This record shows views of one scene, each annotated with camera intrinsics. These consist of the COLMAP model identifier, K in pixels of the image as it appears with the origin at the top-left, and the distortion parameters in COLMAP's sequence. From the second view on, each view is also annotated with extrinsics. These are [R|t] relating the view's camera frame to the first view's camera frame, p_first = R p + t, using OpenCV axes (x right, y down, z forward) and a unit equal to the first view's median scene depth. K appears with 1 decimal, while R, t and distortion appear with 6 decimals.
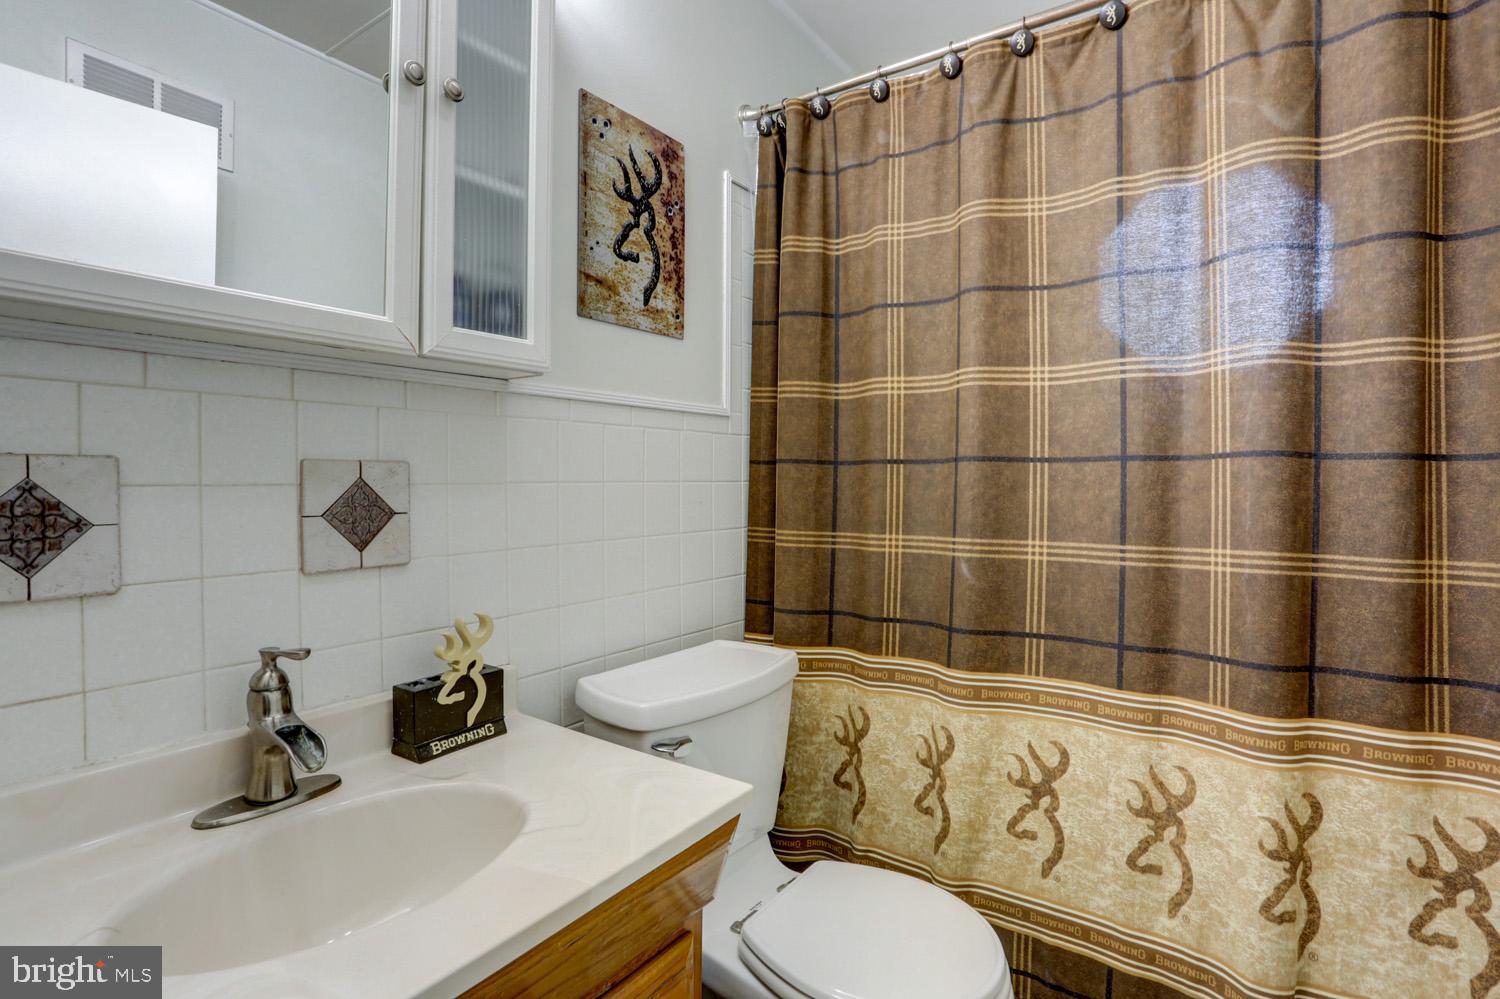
lens RADIAL K [[717.0, 0, 767.3], [0, 717.0, 473.0], [0, 0, 1]] dist [-0.062174, 0.026523]
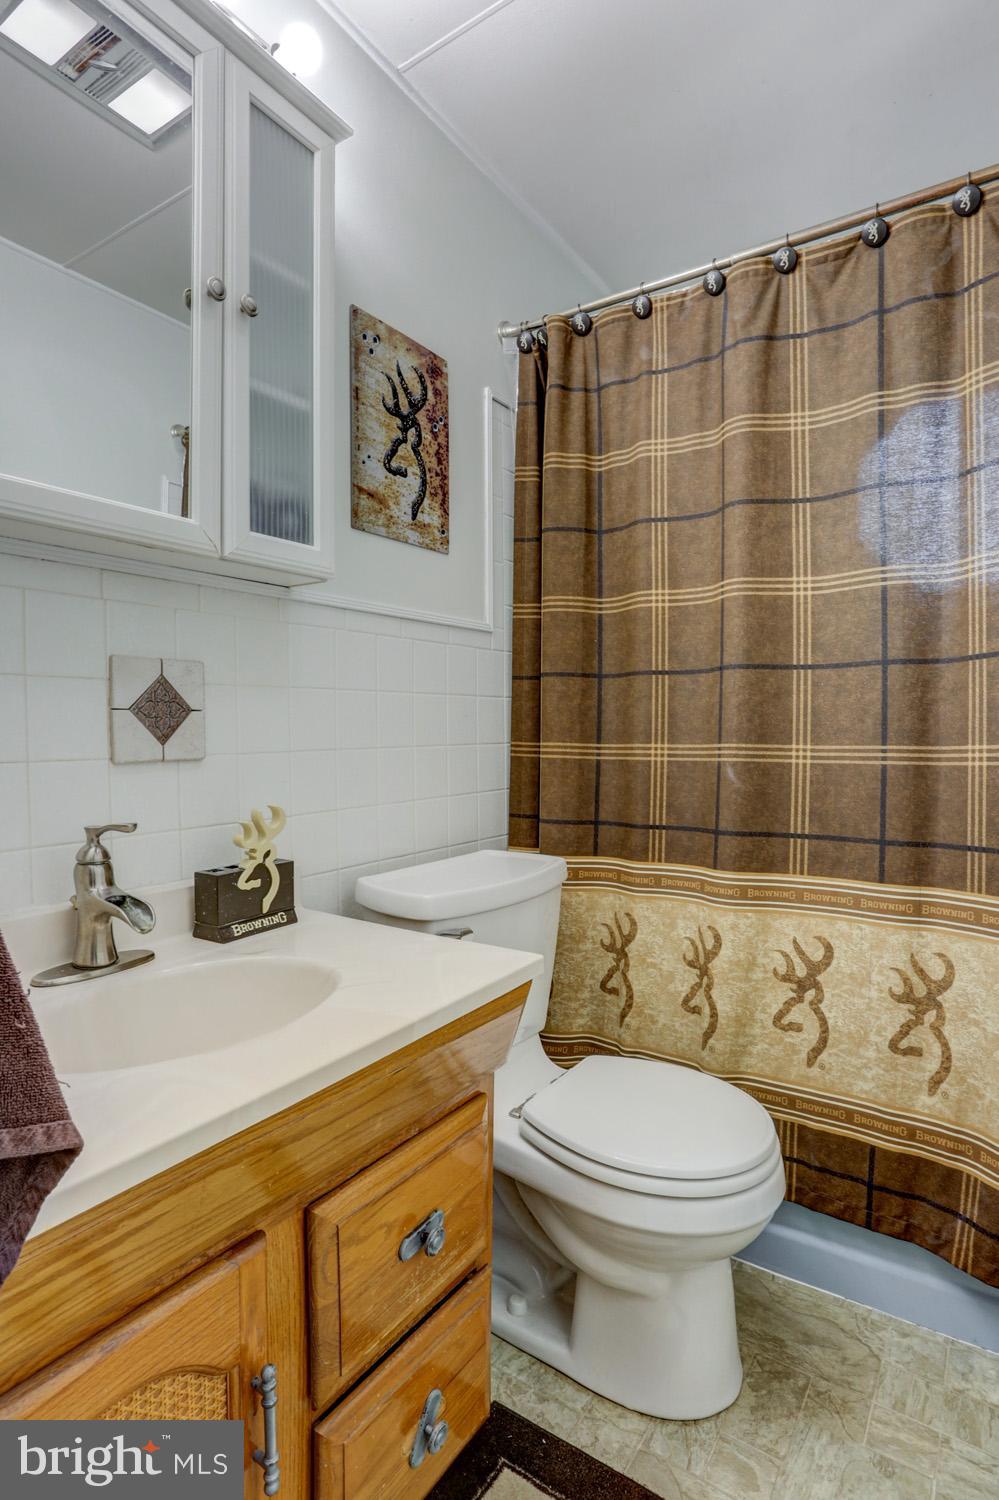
lens RADIAL K [[781.3, 0, 495.2], [0, 781.3, 732.8], [0, 0, 1]] dist [-0.059796, 0.027085]
pose [[0.999992, -0.002394, 0.003264, -0.069778], [0.002366, 0.999961, 0.008494, 0.069336], [-0.003284, -0.008486, 0.999959, -0.126858]]
